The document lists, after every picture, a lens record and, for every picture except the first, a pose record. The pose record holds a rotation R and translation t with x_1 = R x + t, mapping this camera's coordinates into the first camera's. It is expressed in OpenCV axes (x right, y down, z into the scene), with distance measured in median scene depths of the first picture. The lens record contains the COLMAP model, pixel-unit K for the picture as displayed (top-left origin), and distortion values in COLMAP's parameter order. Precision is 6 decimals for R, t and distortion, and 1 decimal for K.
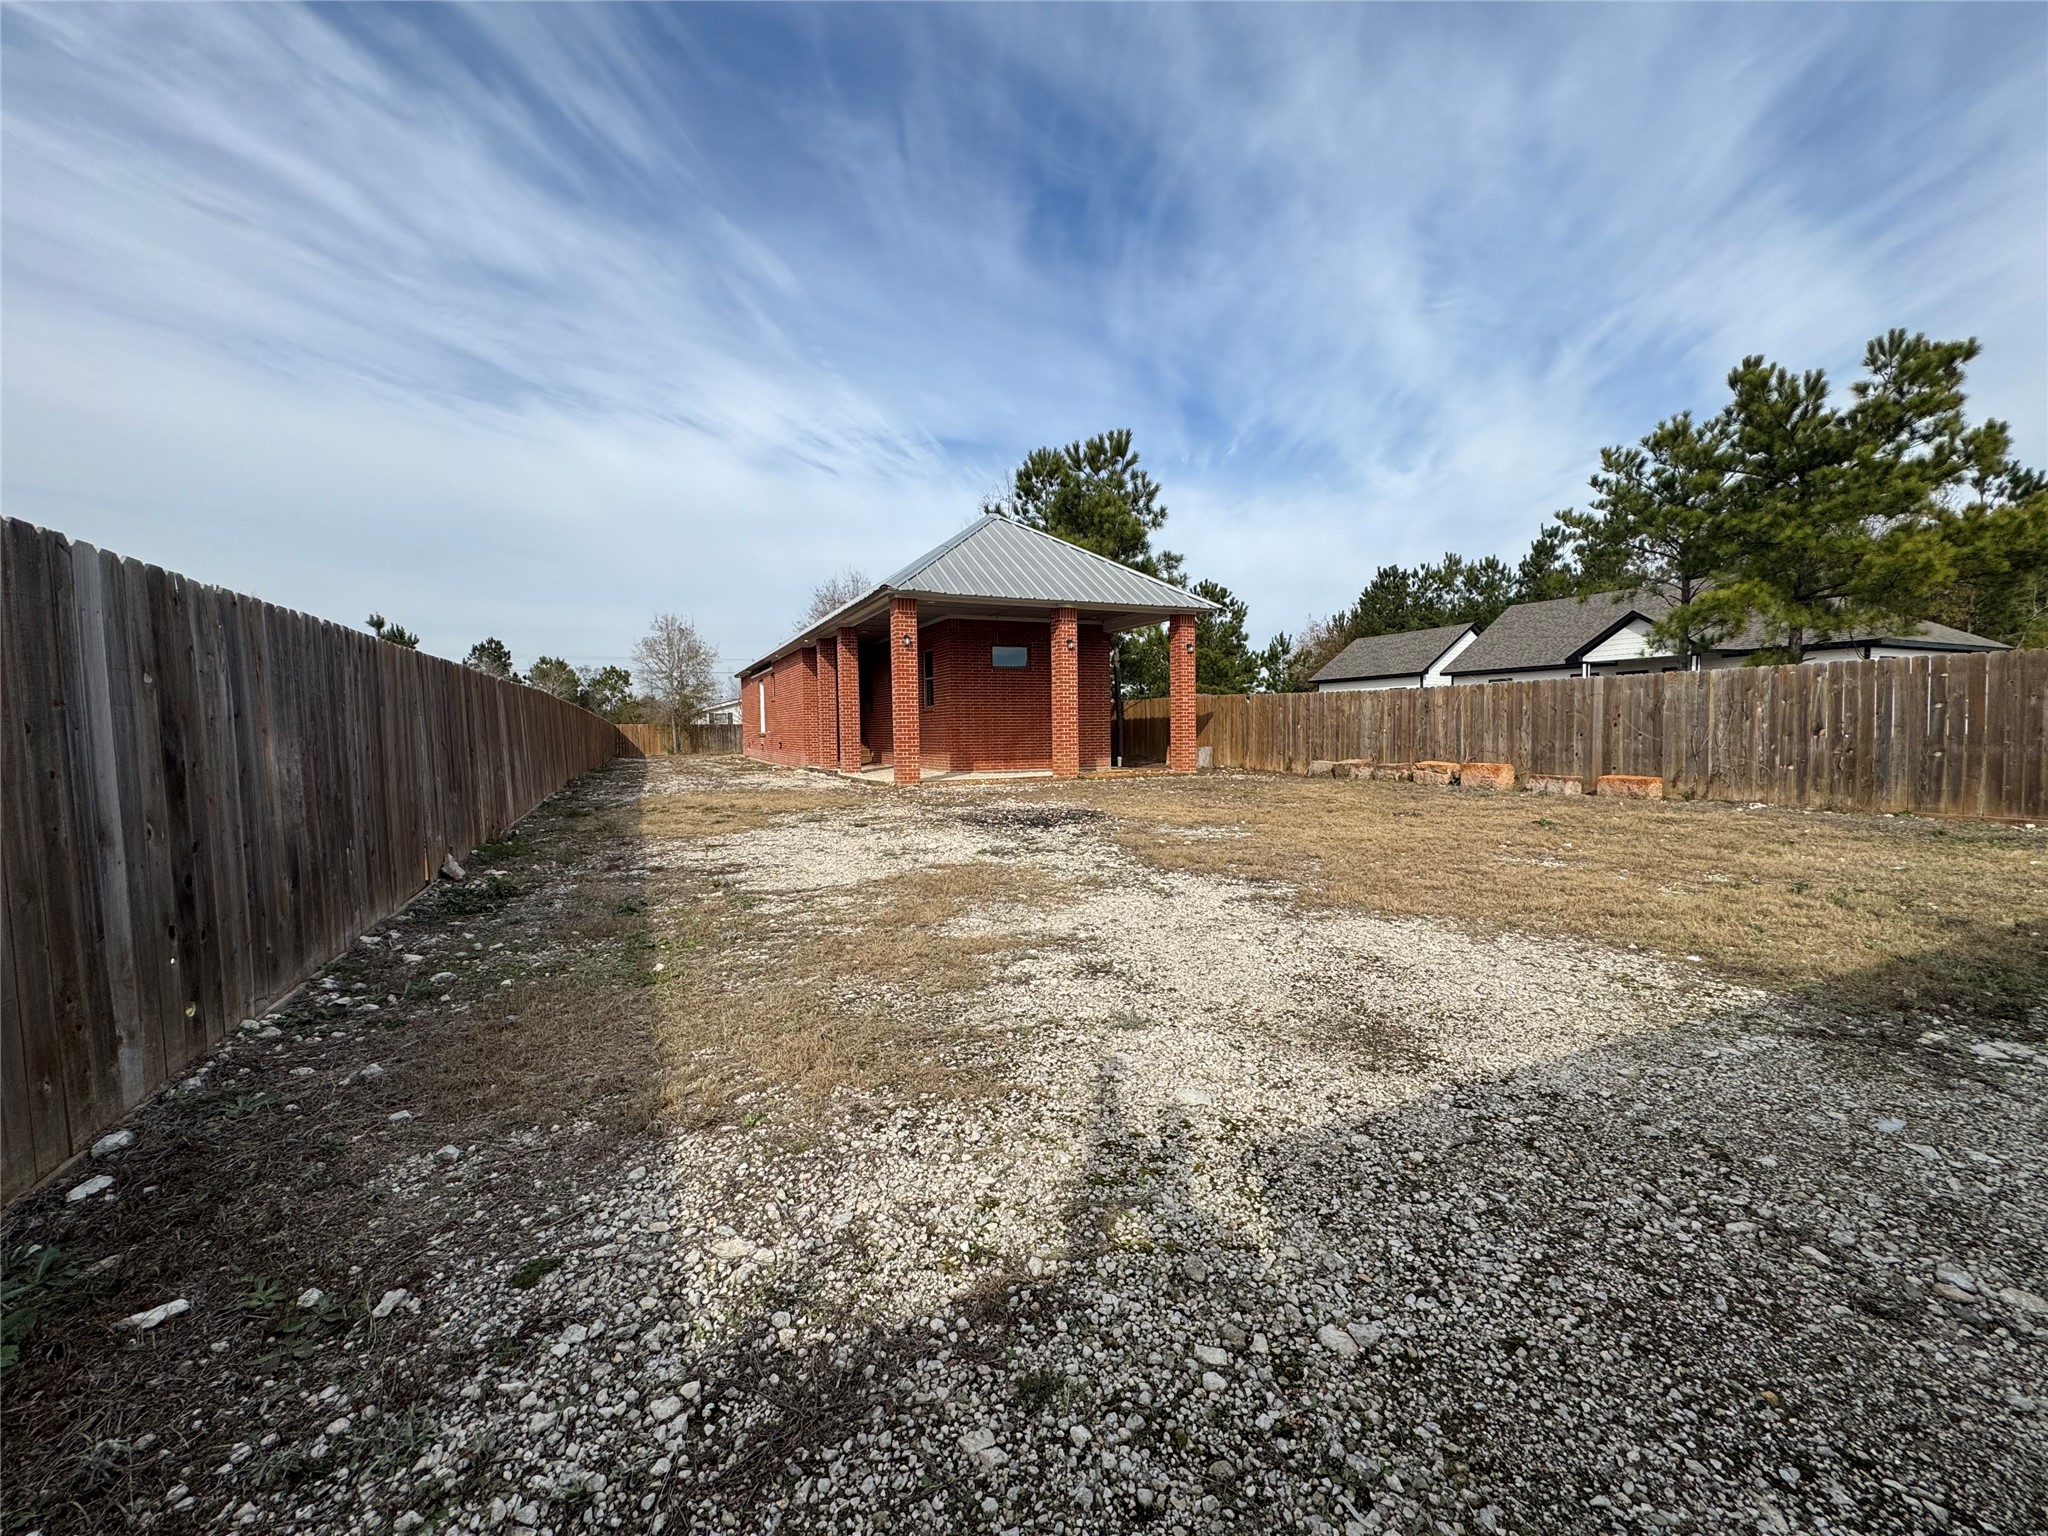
lens RADIAL K [[818.2, 0, 1014.7], [0, 818.2, 716.0], [0, 0, 1]] dist [-0.004975, 0.000258]
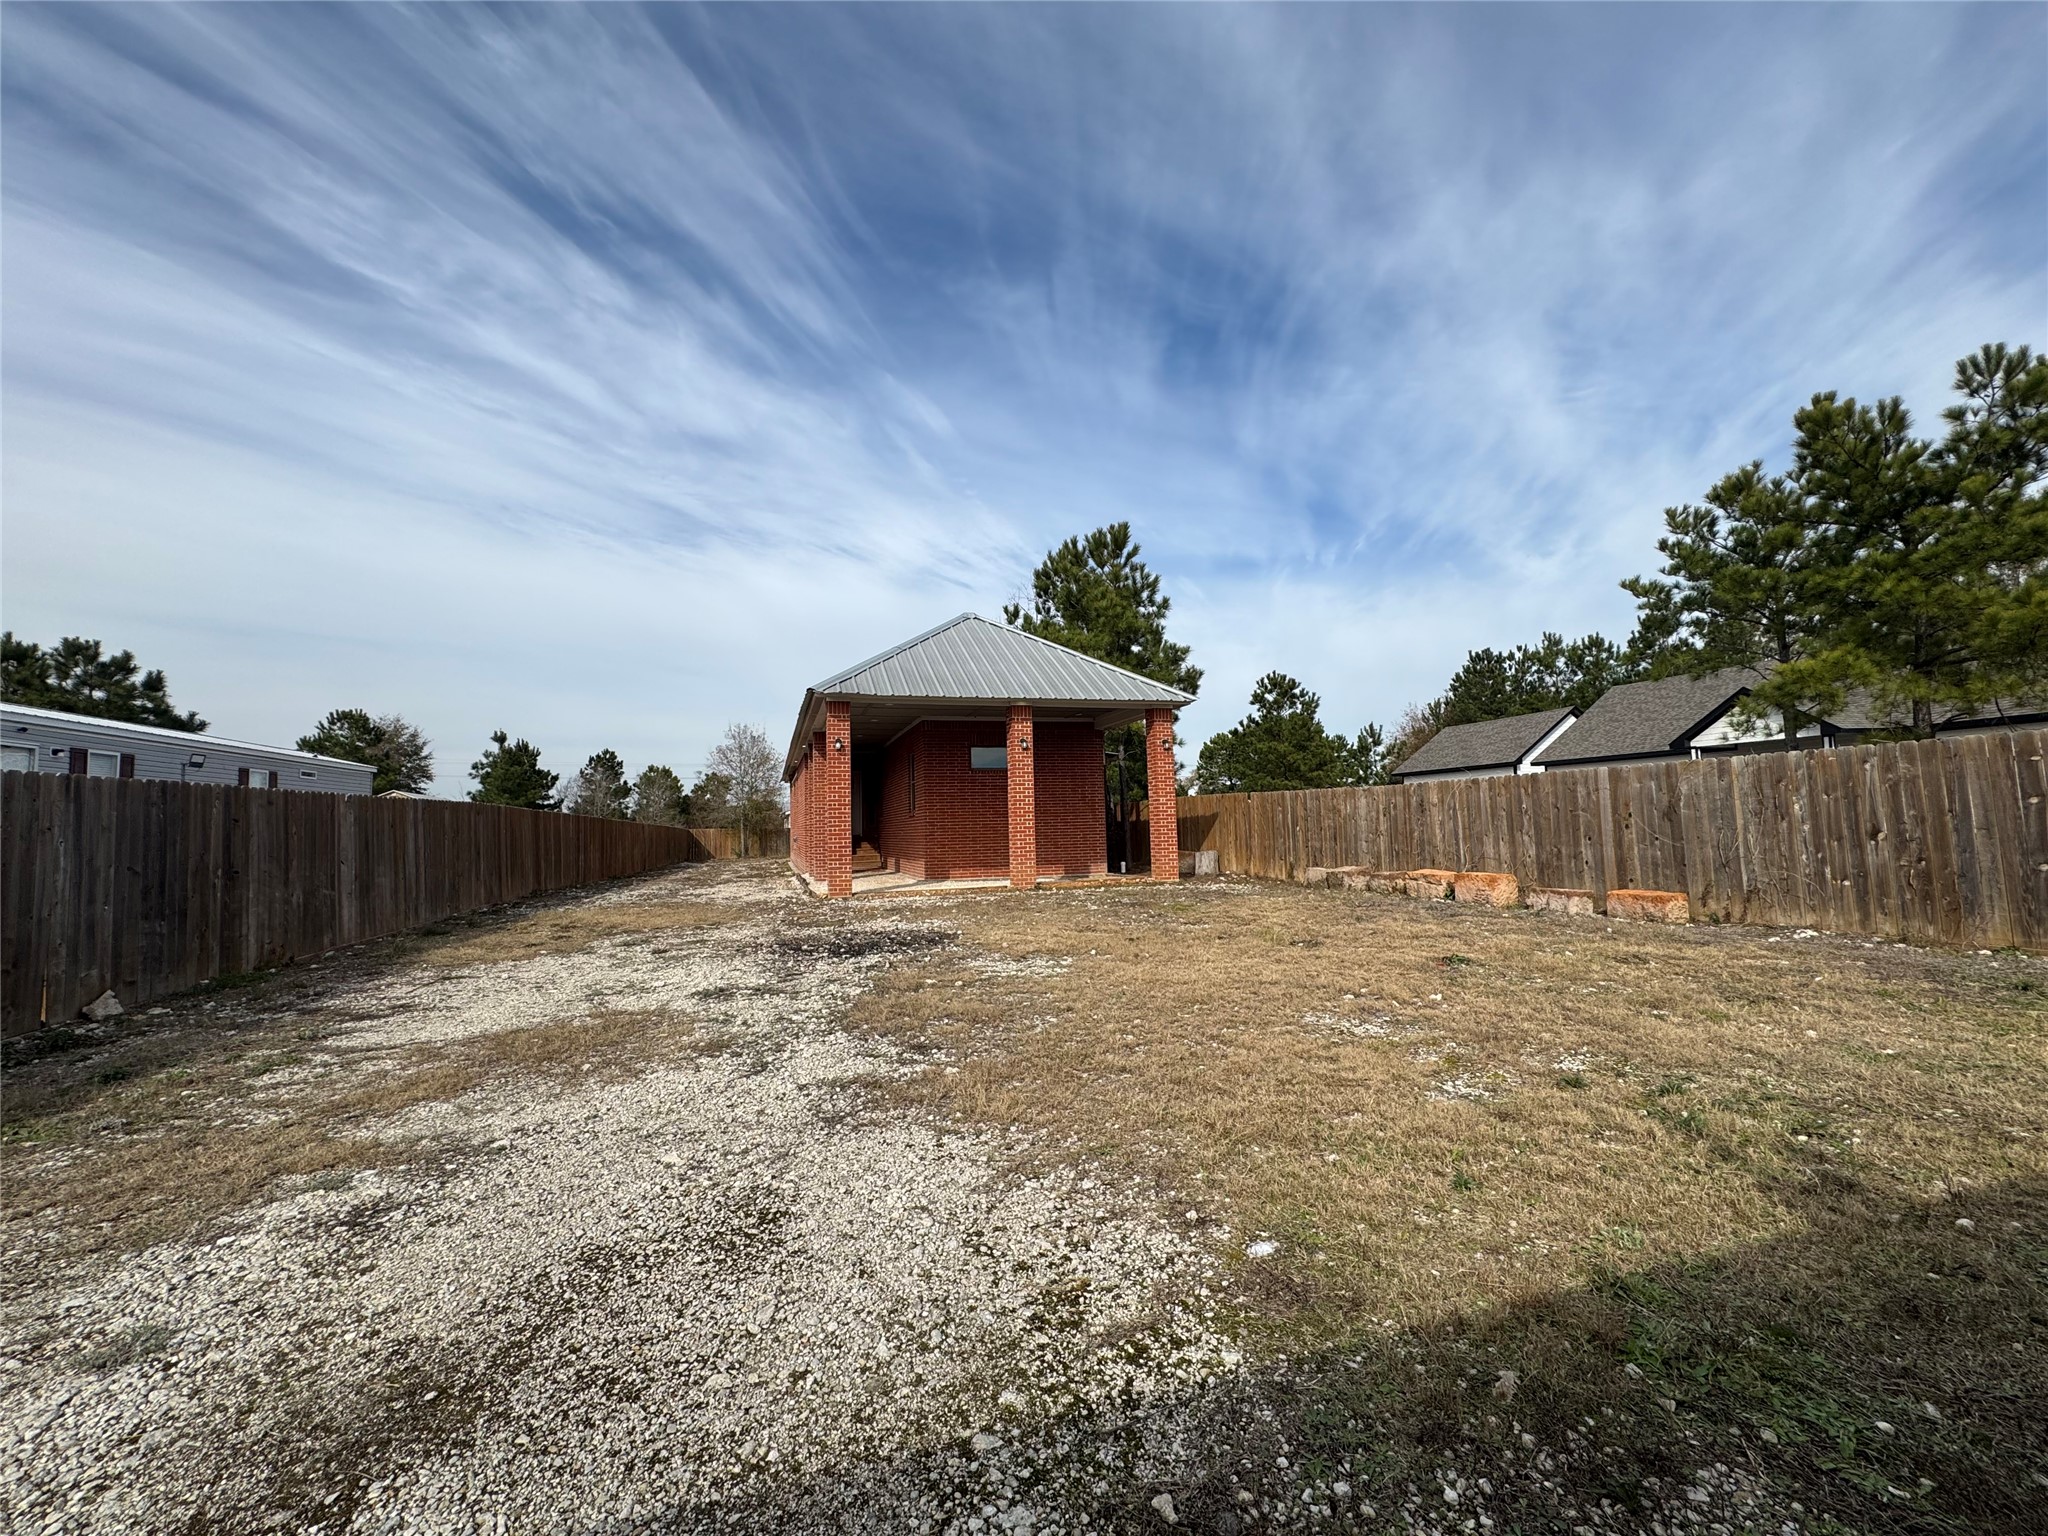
lens RADIAL K [[801.4, 0, 1025.6], [0, 801.4, 717.3], [0, 0, 1]] dist [-0.001015, 0.000291]
pose [[0.989767, -0.030201, -0.139461, 0.255317], [0.013360, 0.992666, -0.120150, -0.009125], [0.142067, 0.117057, 0.982911, 0.115644]]
